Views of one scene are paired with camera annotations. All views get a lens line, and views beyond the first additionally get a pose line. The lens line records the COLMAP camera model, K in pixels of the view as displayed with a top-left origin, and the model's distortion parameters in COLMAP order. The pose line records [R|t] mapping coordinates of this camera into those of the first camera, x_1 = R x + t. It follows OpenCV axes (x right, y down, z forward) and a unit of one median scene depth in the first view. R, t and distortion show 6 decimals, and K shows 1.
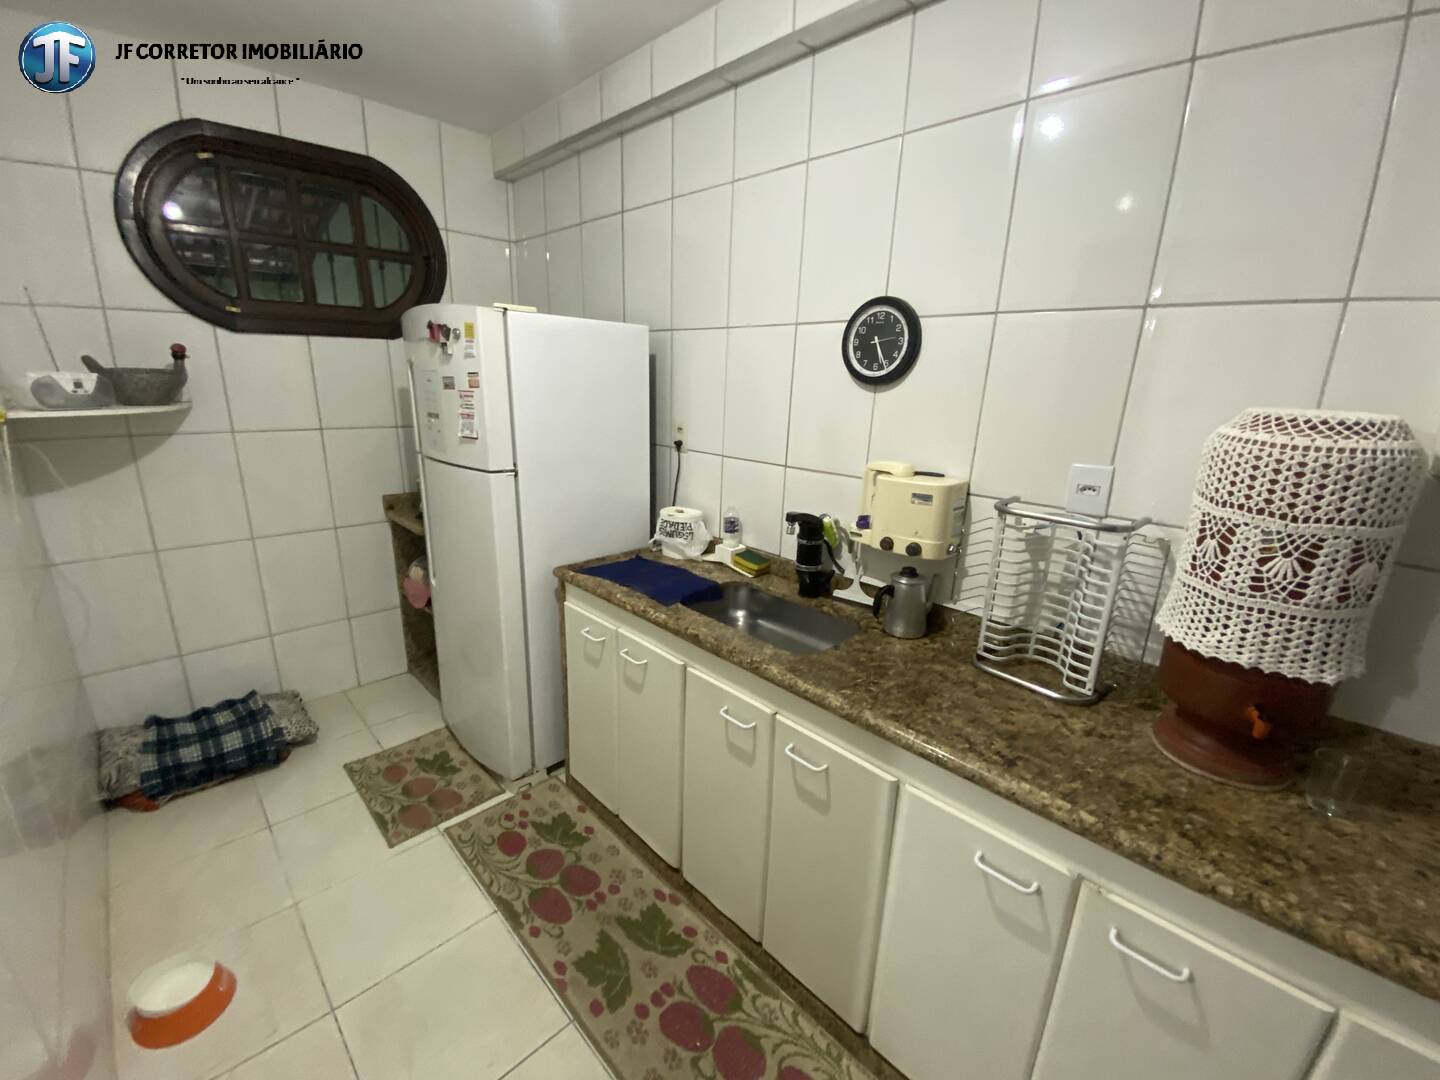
lens RADIAL K [[588.3, 0, 713.0], [0, 588.3, 540.8], [0, 0, 1]] dist [0.032241, -0.024515]
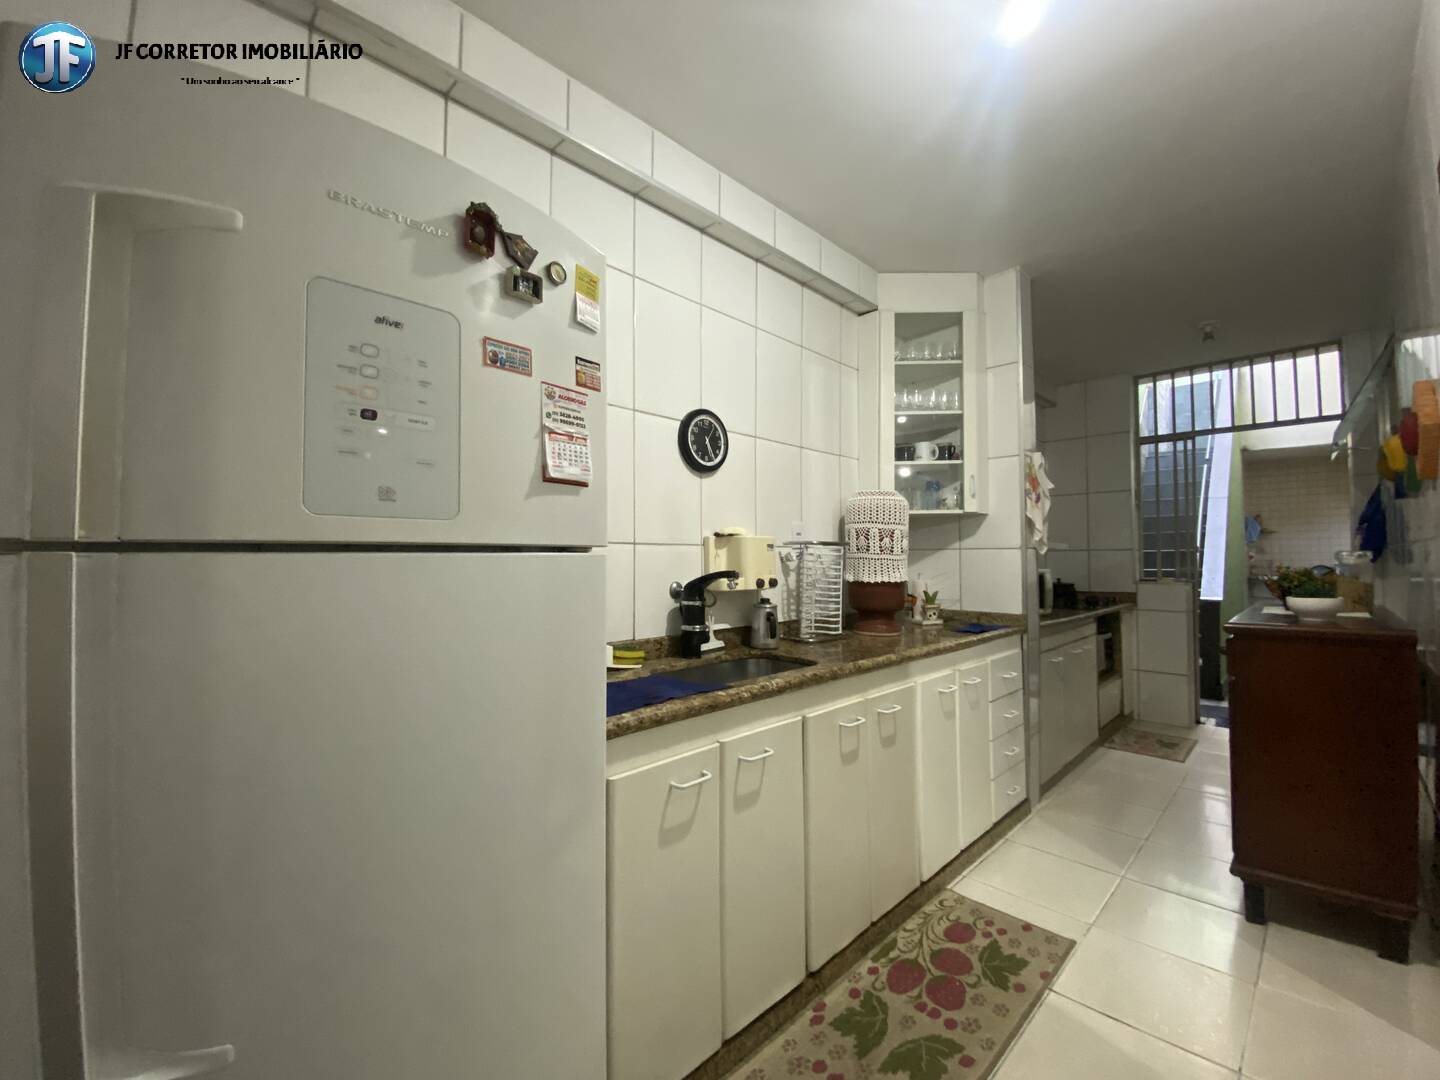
lens RADIAL K [[588.3, 0, 713.0], [0, 588.3, 540.8], [0, 0, 1]] dist [0.032241, -0.024515]
pose [[0.007302, 0.007426, 0.999946, -1.832870], [0.274245, 0.961616, -0.009144, -0.185559], [-0.961632, 0.274297, 0.004985, 1.839600]]
